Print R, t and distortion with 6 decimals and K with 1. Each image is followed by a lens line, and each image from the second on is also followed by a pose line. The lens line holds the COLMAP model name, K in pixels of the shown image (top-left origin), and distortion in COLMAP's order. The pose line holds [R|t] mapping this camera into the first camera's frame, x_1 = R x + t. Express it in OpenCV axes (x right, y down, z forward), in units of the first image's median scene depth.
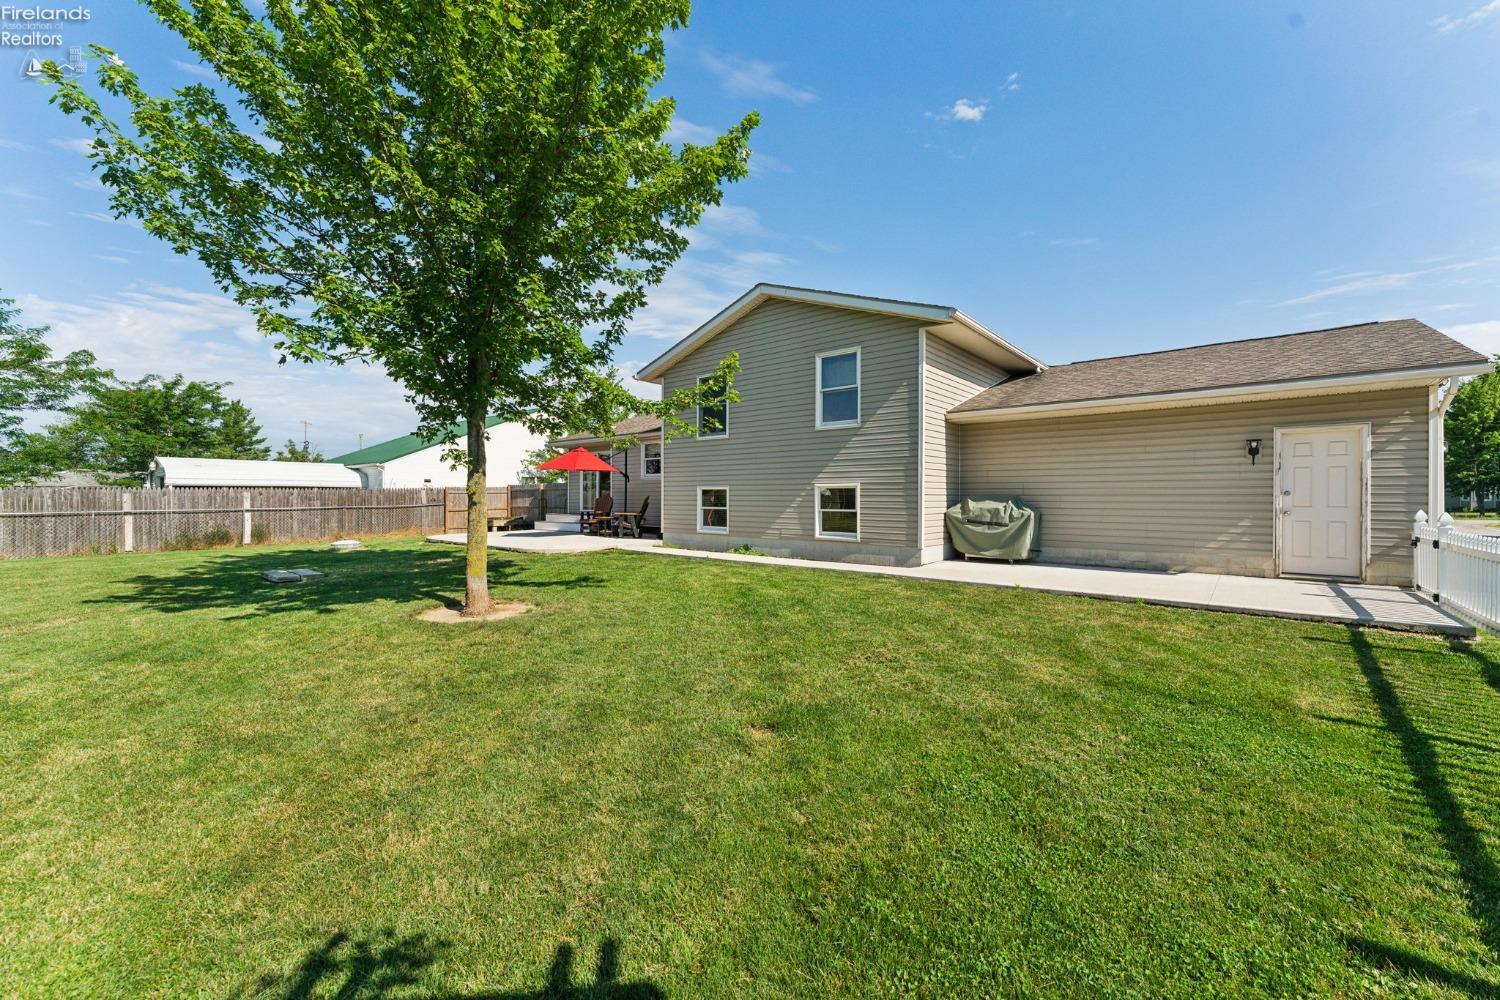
lens RADIAL K [[581.8, 0, 748.3], [0, 581.8, 495.4], [0, 0, 1]] dist [-0.000577, -0.000182]
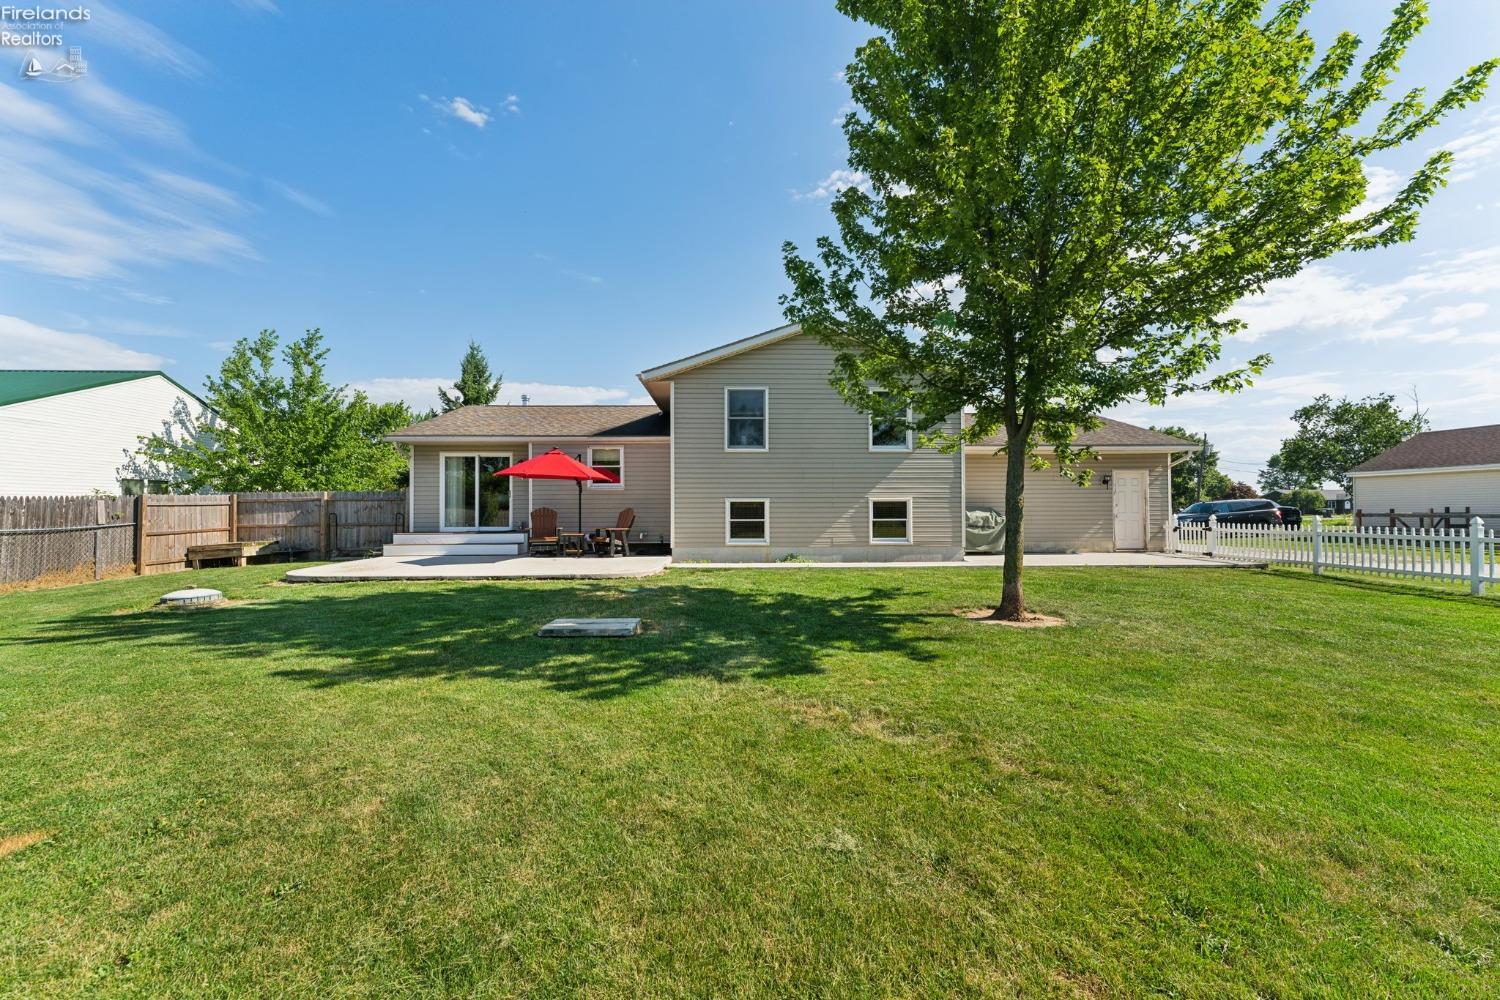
lens RADIAL K [[581.8, 0, 748.3], [0, 581.8, 495.4], [0, 0, 1]] dist [-0.000577, -0.000182]
pose [[0.752357, 0.012630, 0.658635, -0.840800], [0.003027, 0.999739, -0.022629, 0.001805], [-0.658749, 0.019019, 0.752123, 0.280961]]
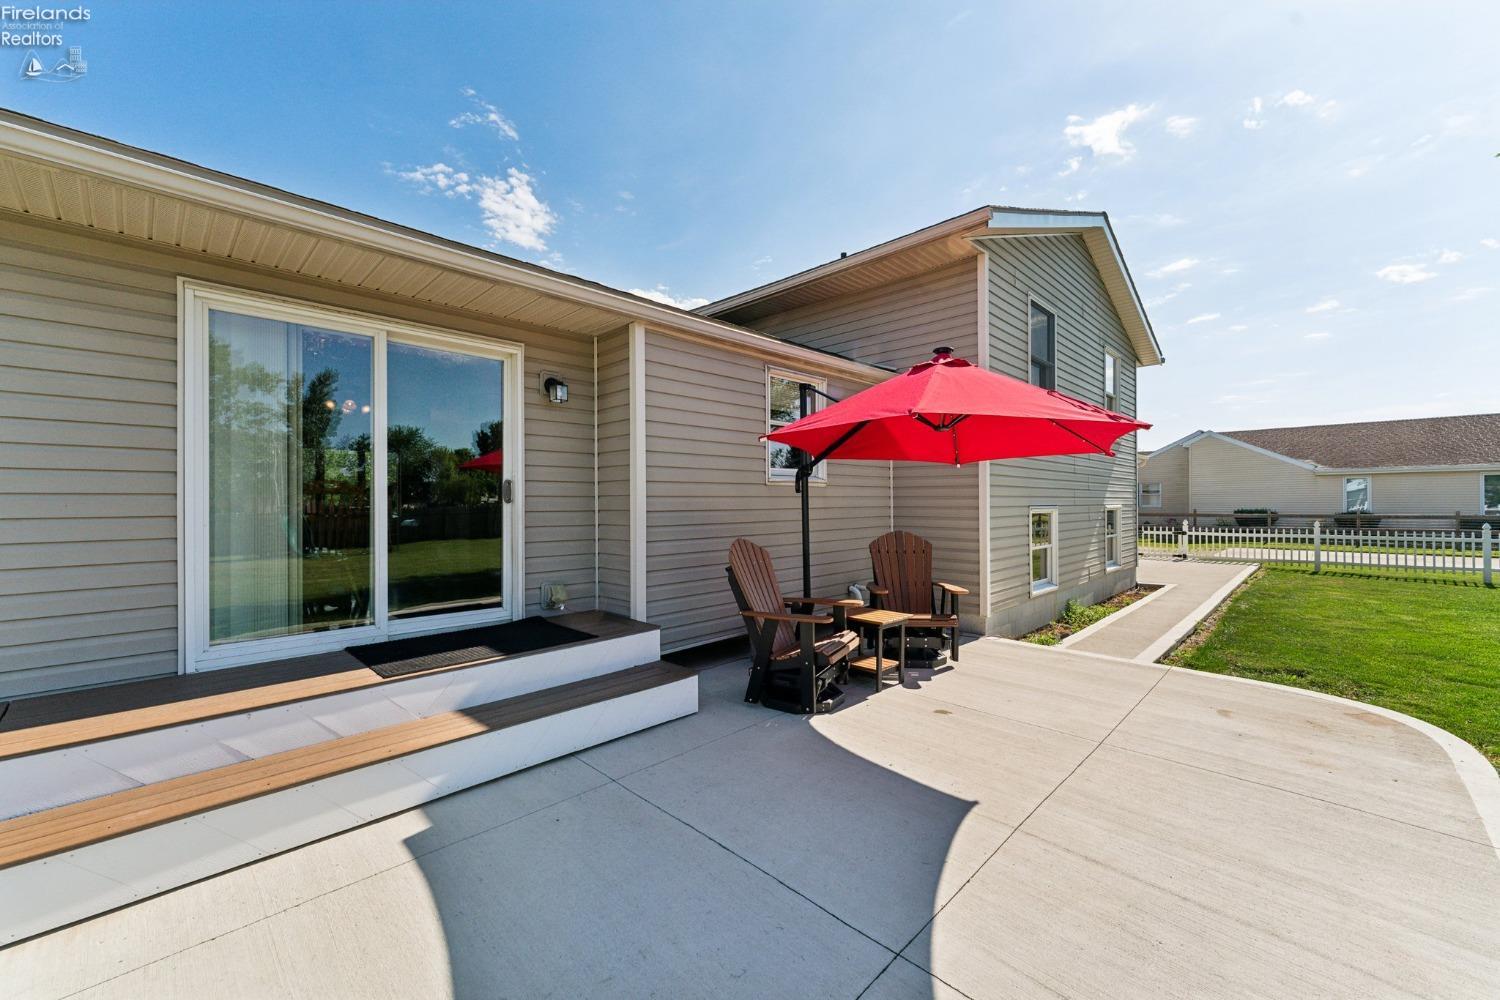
lens RADIAL K [[609.4, 0, 750.0], [0, 609.4, 500.0], [0, 0, 1]] dist [0.002493, 0.000262]
pose [[0.067495, 0.001169, 0.997719, -0.763257], [0.002743, 0.999995, -0.001357, -0.026986], [-0.997716, 0.002829, 0.067492, 1.437270]]
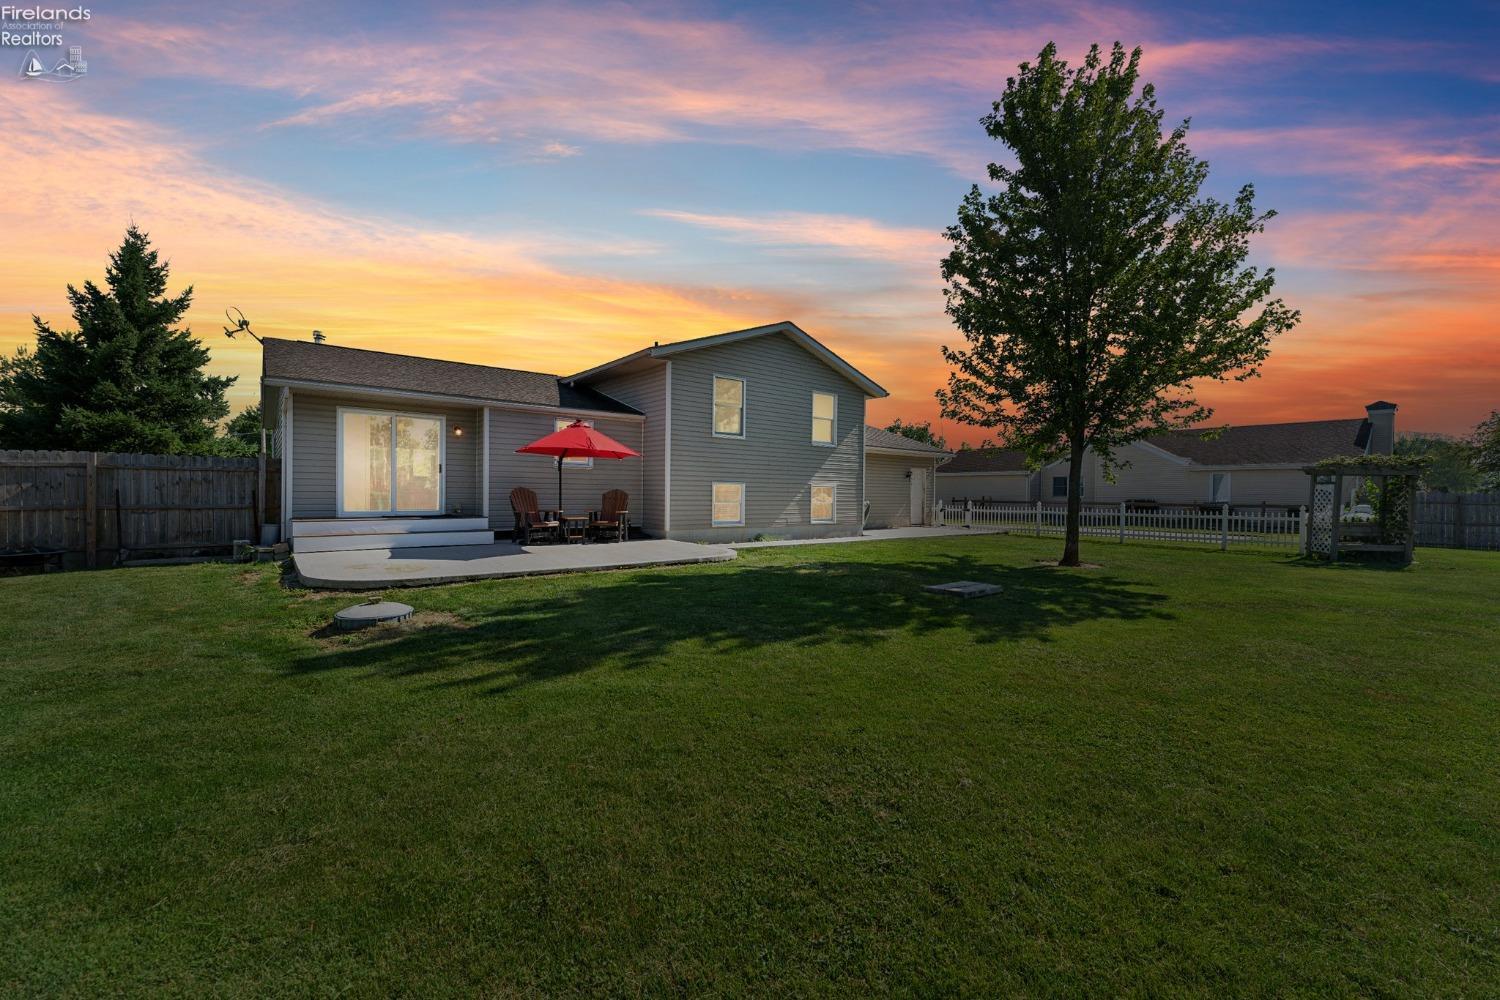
lens RADIAL K [[591.1, 0, 730.9], [0, 591.1, 497.3], [0, 0, 1]] dist [-0.001683, -0.000313]
pose [[0.214054, -0.004038, 0.976813, -1.297664], [-0.012700, 0.999895, 0.006917, 0.004347], [-0.976739, -0.013886, 0.213981, 0.888231]]
